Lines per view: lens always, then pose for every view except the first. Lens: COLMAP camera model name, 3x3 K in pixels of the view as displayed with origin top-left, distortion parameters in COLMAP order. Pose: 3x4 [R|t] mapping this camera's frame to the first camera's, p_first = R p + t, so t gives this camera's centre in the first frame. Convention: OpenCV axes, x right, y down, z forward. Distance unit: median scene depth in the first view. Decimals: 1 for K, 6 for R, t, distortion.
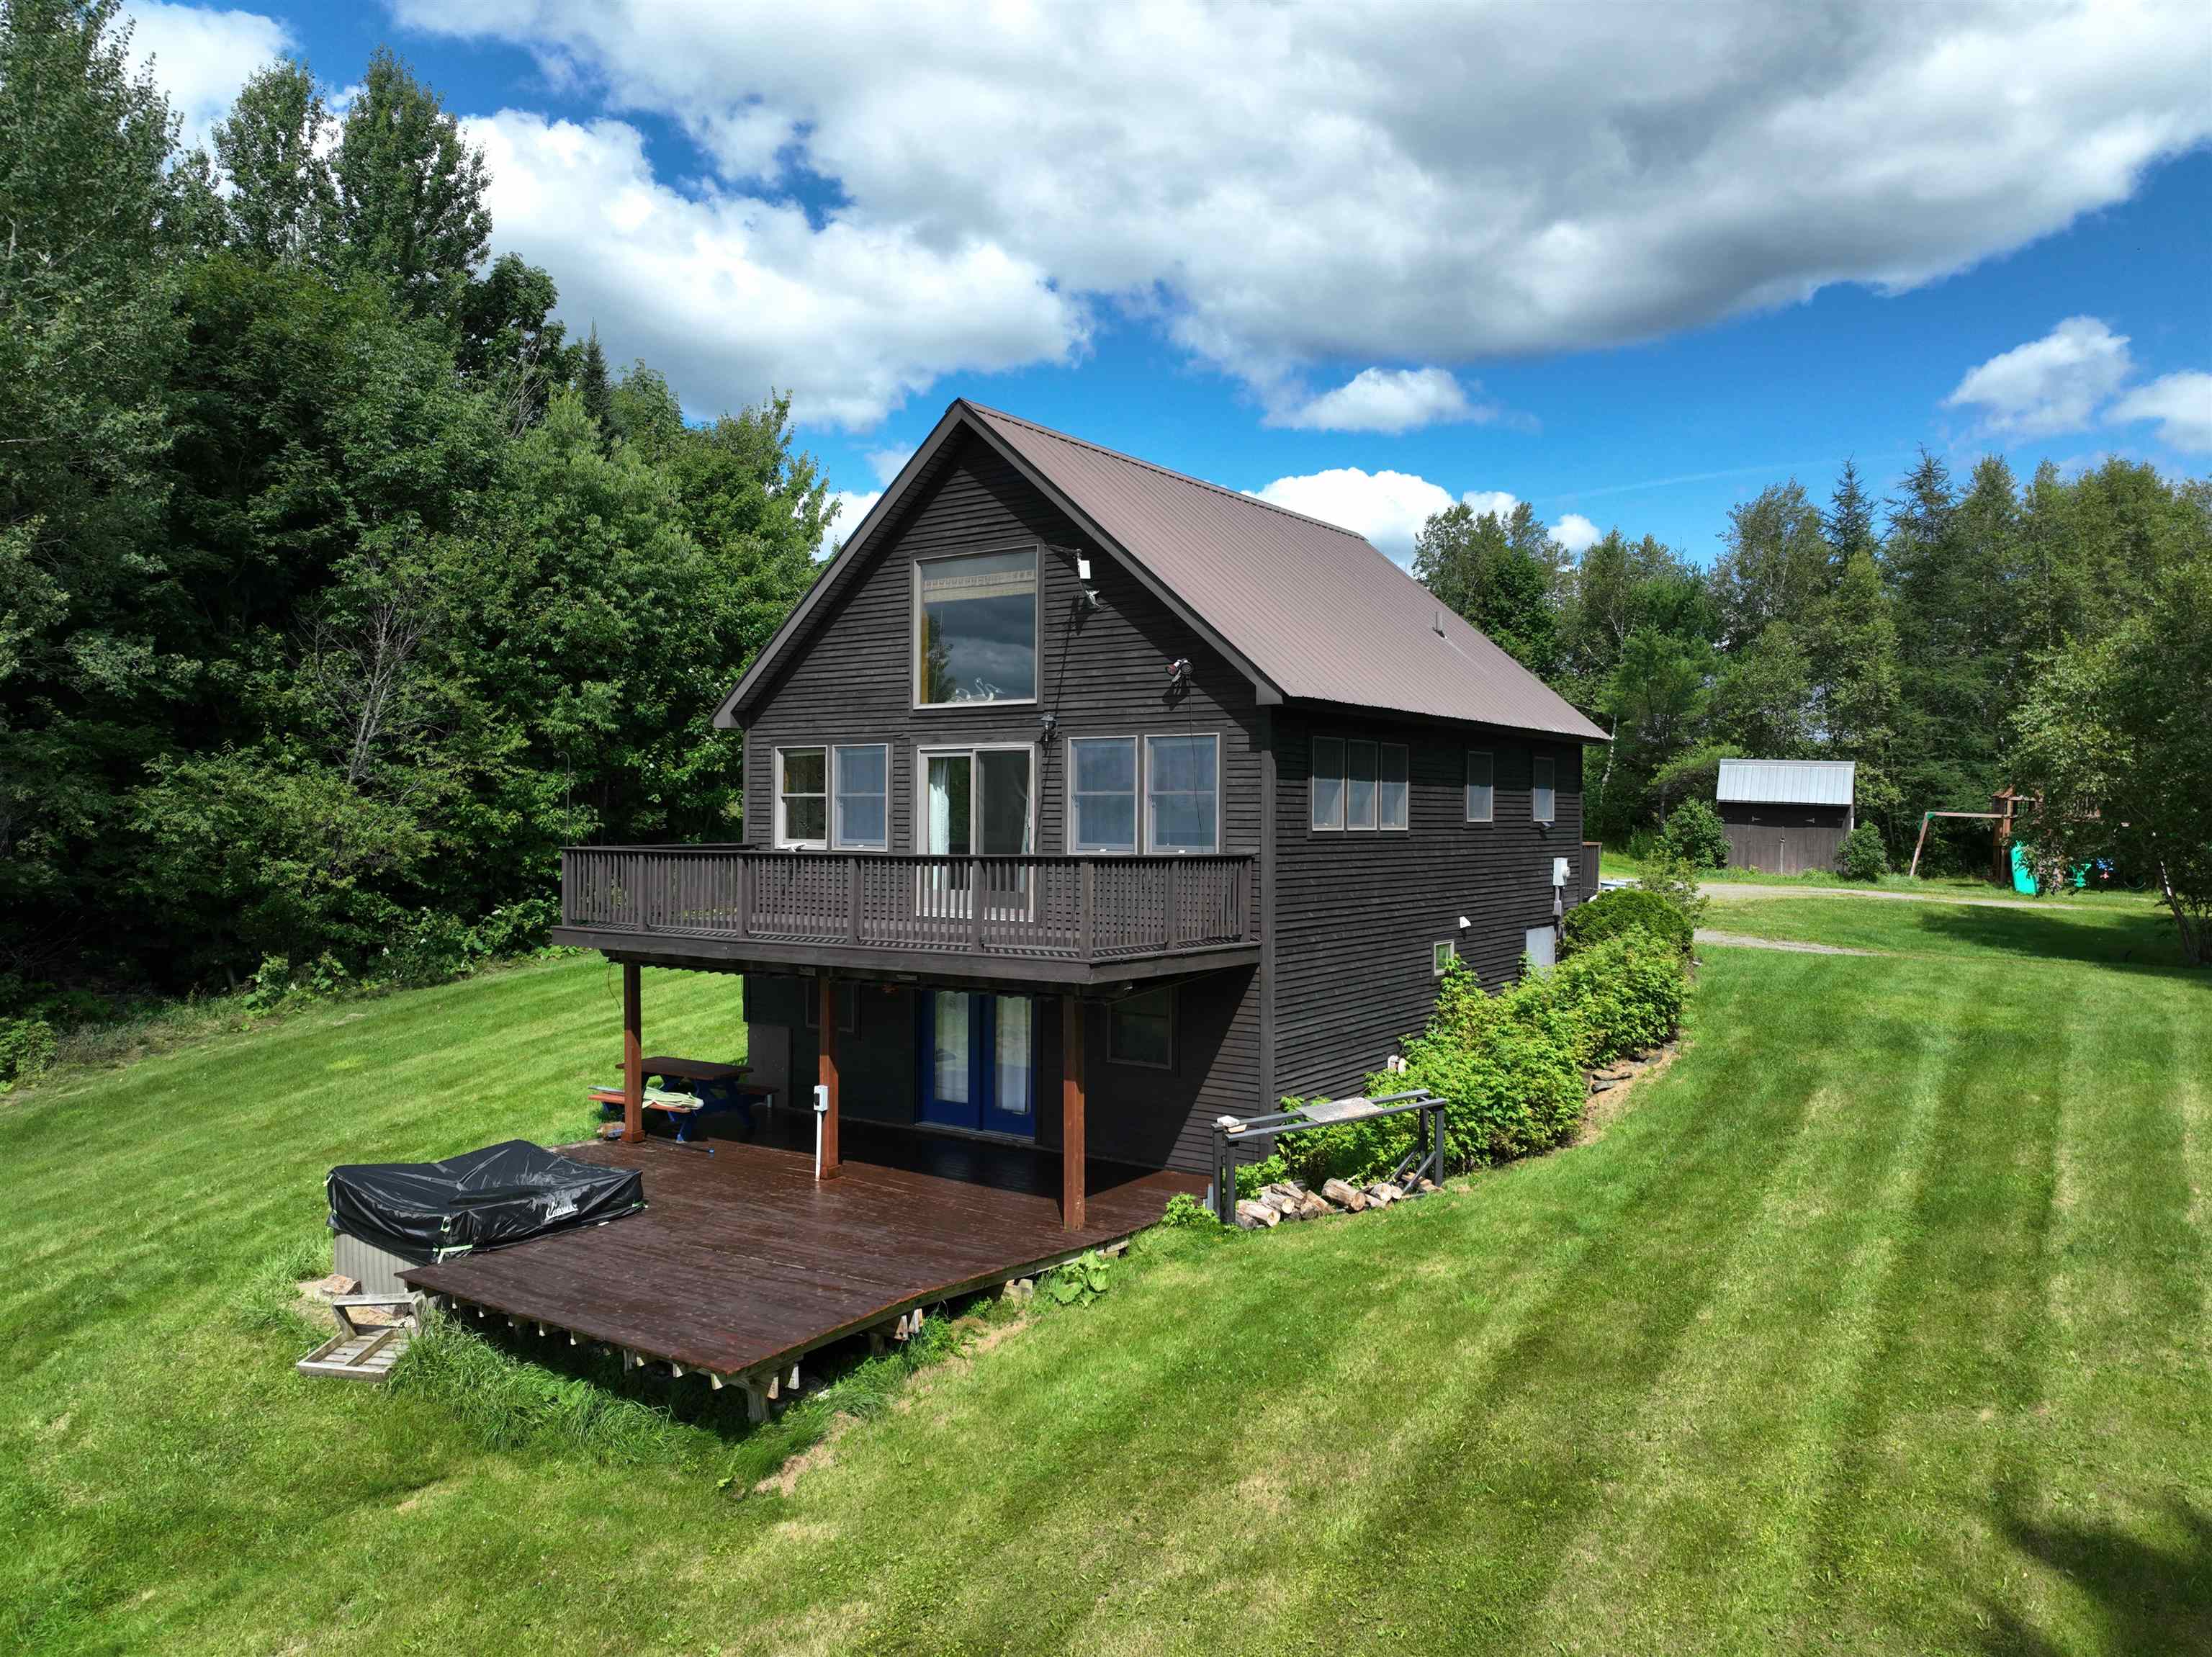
lens RADIAL K [[1545.0, 0, 1106.0], [0, 1545.0, 828.5], [0, 0, 1]] dist [0.001223, -0.000769]
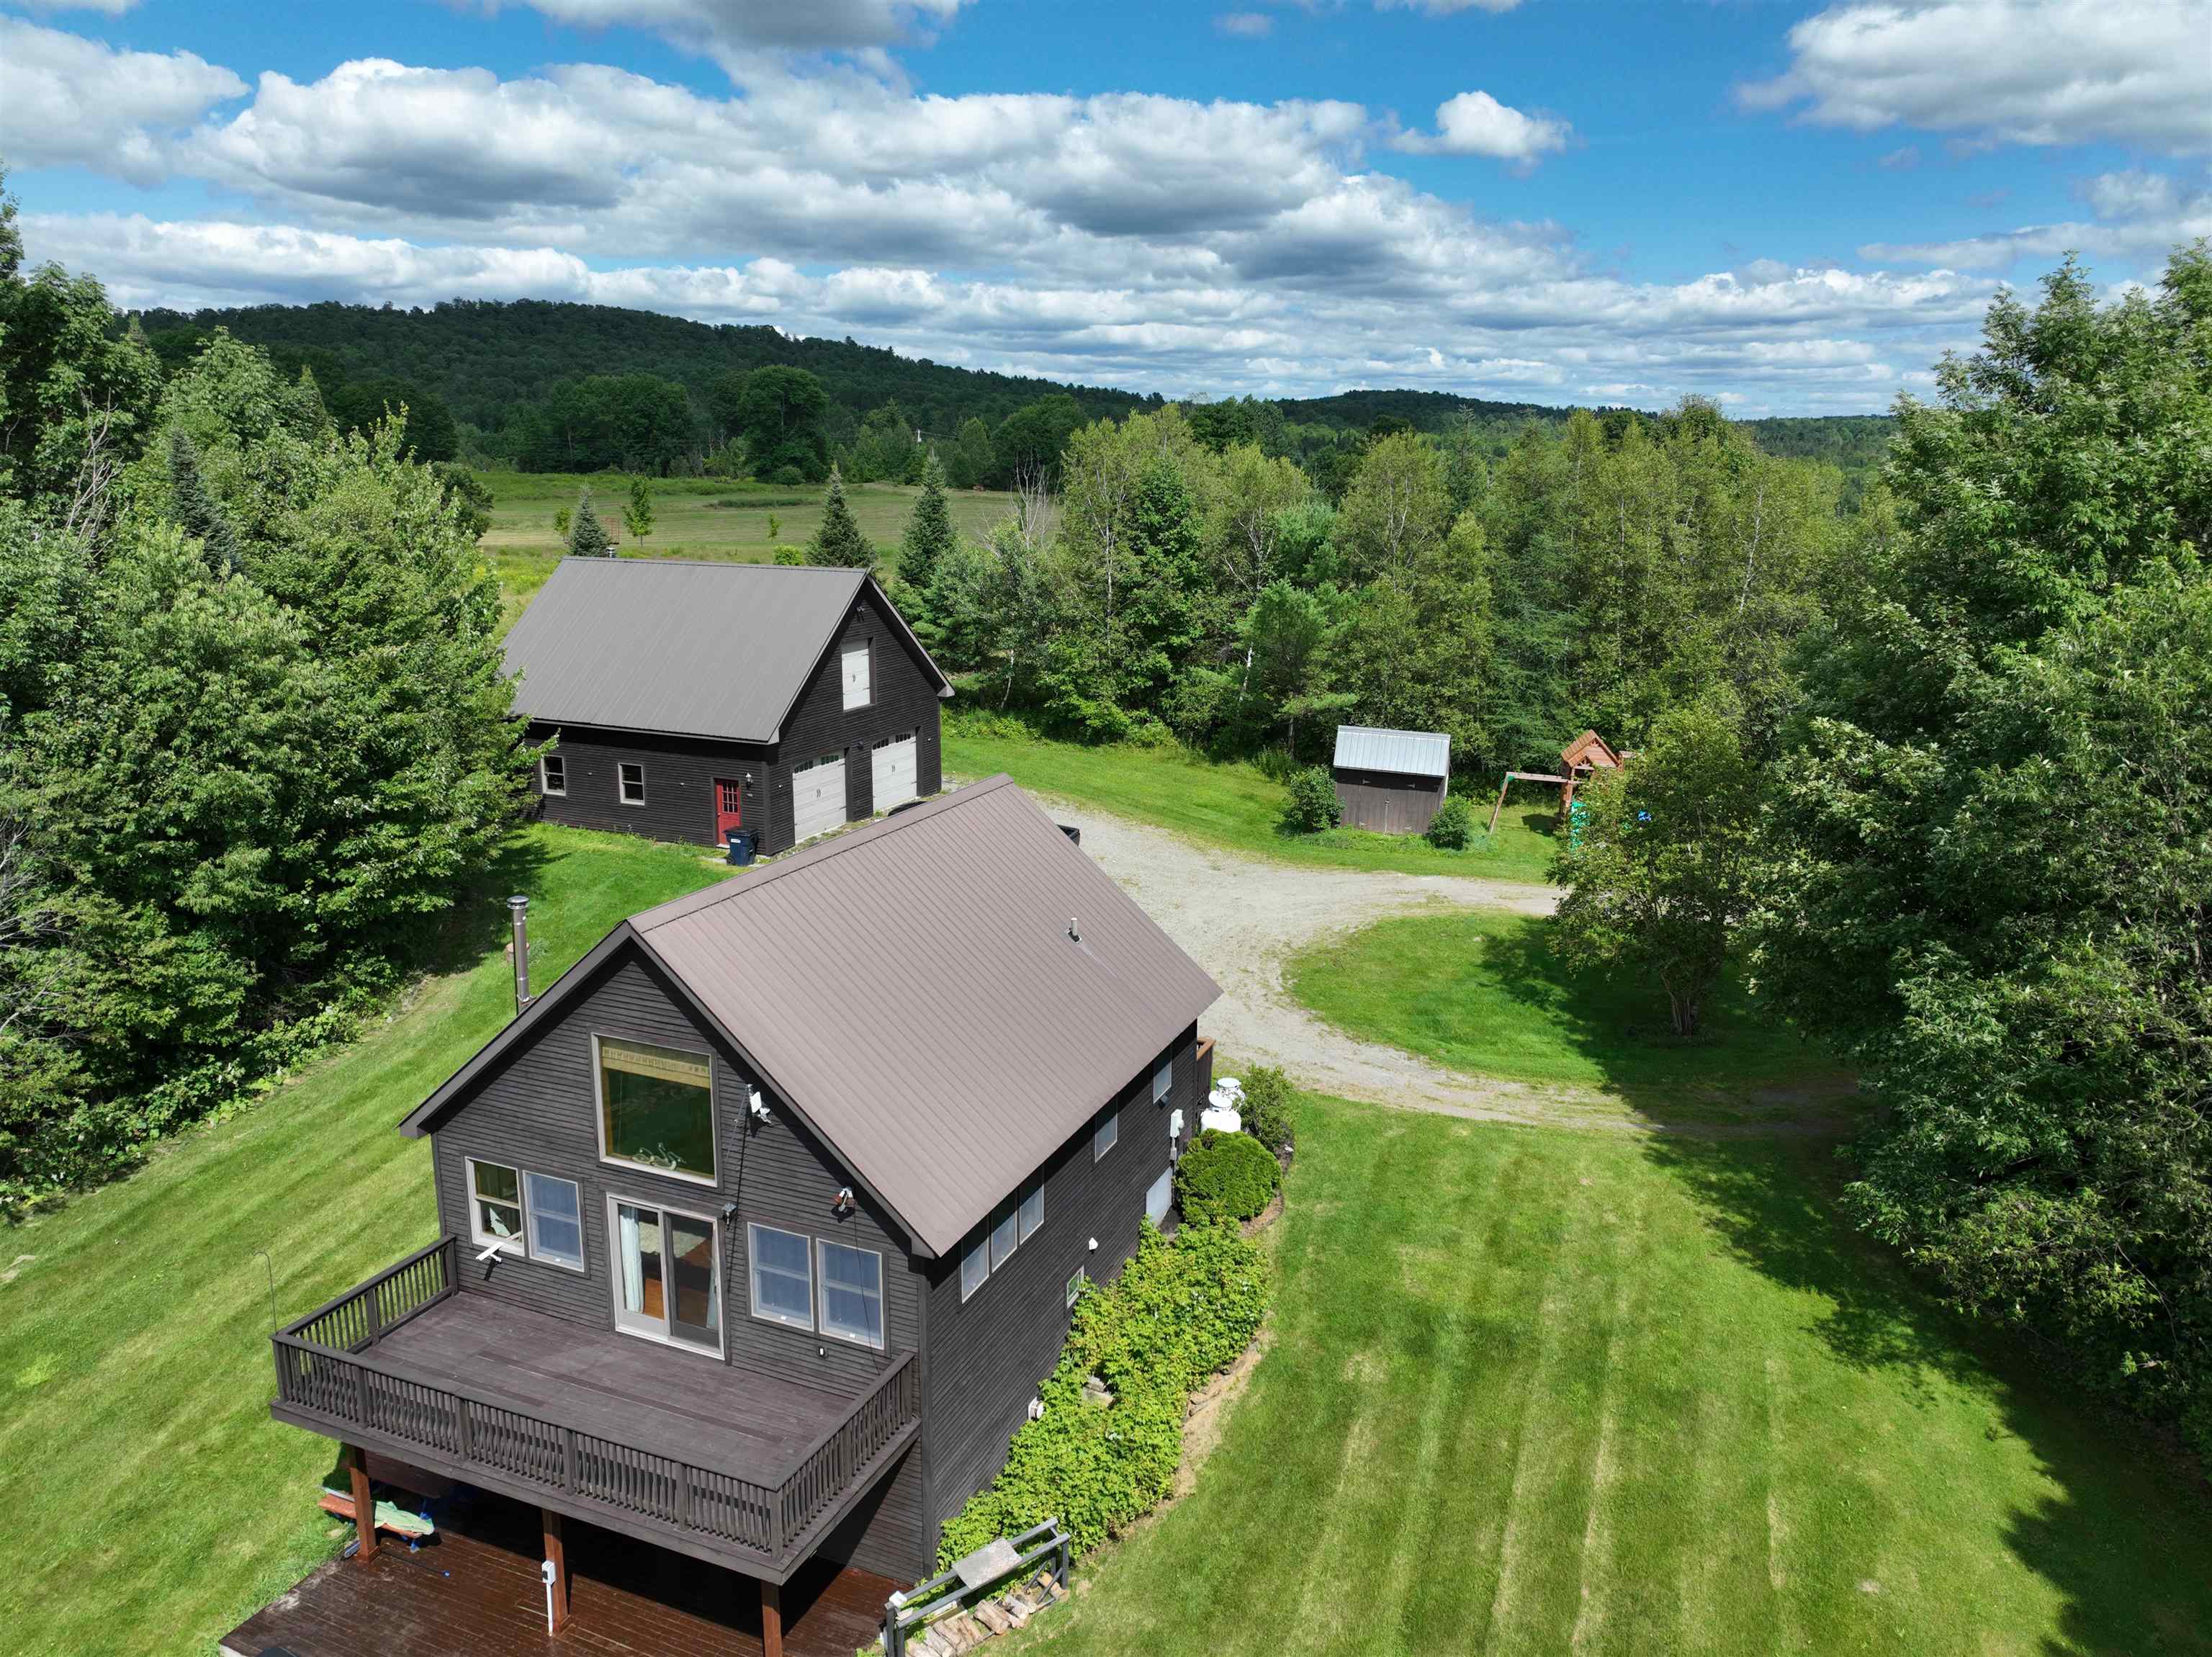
lens RADIAL K [[1526.7, 0, 1111.9], [0, 1526.7, 834.4], [0, 0, 1]] dist [-0.024720, 0.038099]
pose [[0.976256, -0.044442, 0.212012, 0.010680], [-0.005783, 0.973032, 0.230596, -0.519970], [-0.216543, -0.226347, 0.949672, -0.050102]]
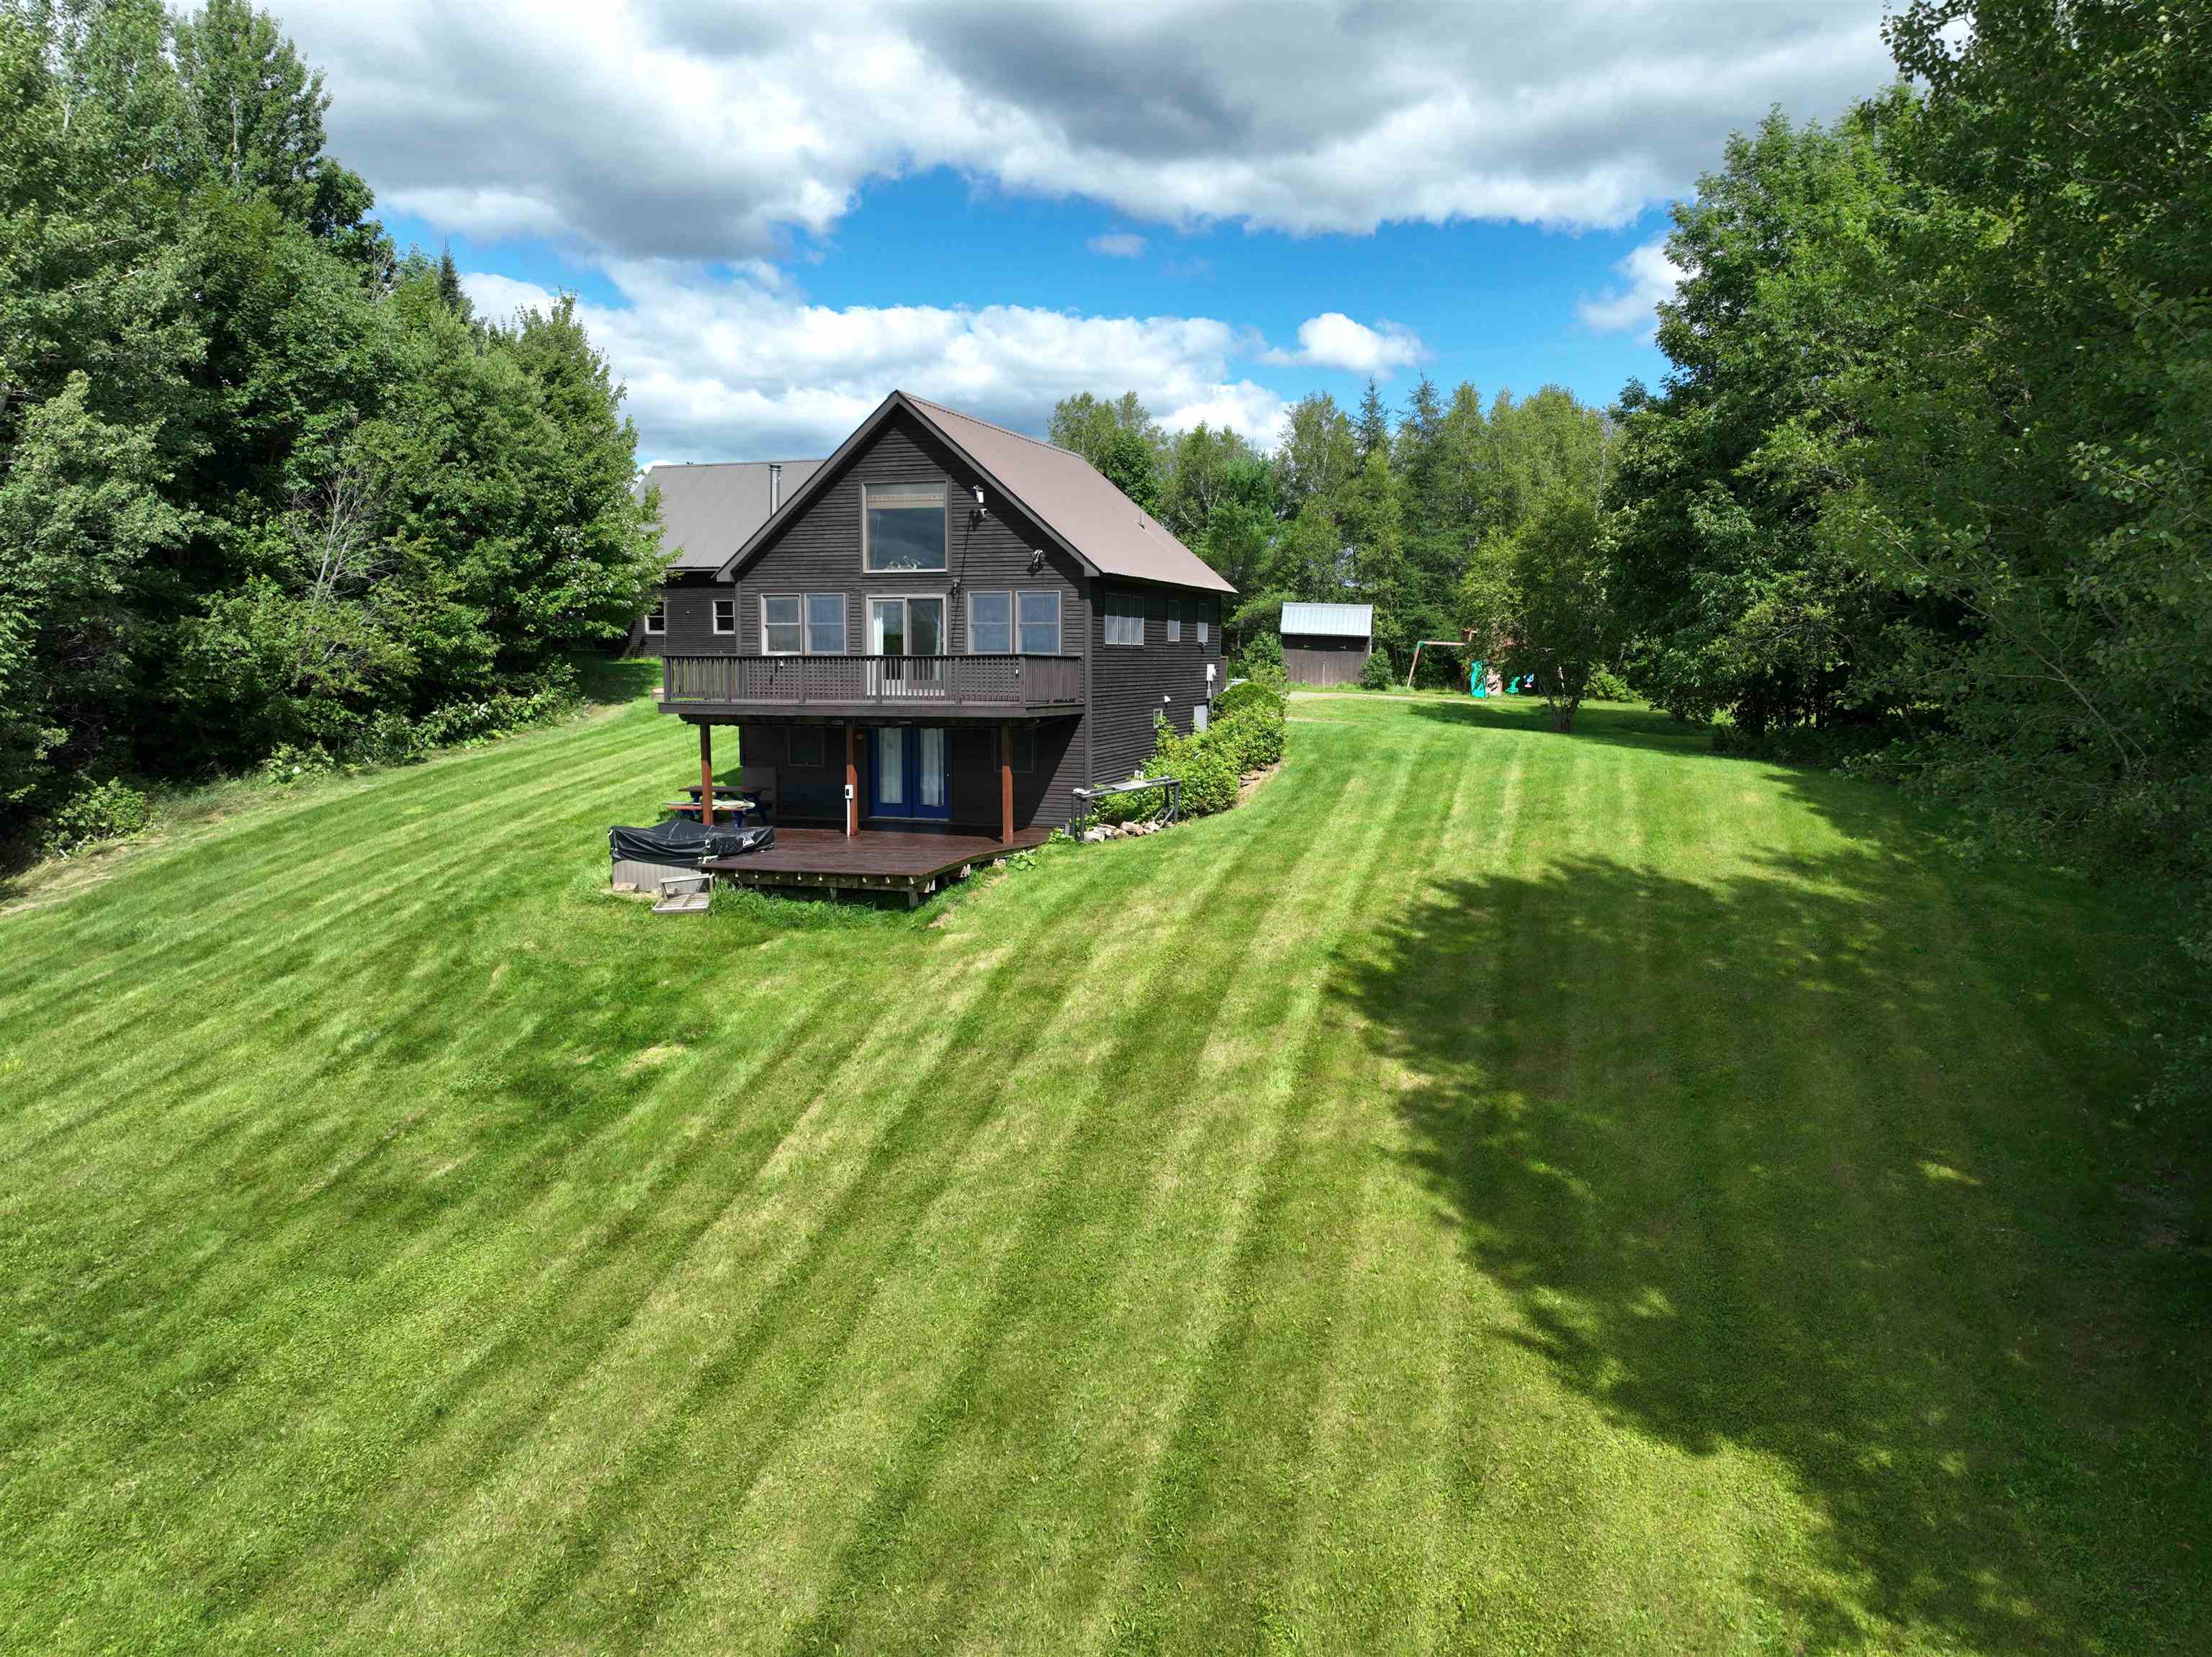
lens RADIAL K [[1545.0, 0, 1106.0], [0, 1545.0, 828.5], [0, 0, 1]] dist [0.001223, -0.000769]
pose [[0.960716, -0.031959, 0.275689, -0.323569], [0.002715, 0.994383, 0.105810, 0.021531], [-0.277522, -0.100905, 0.955406, -0.672414]]
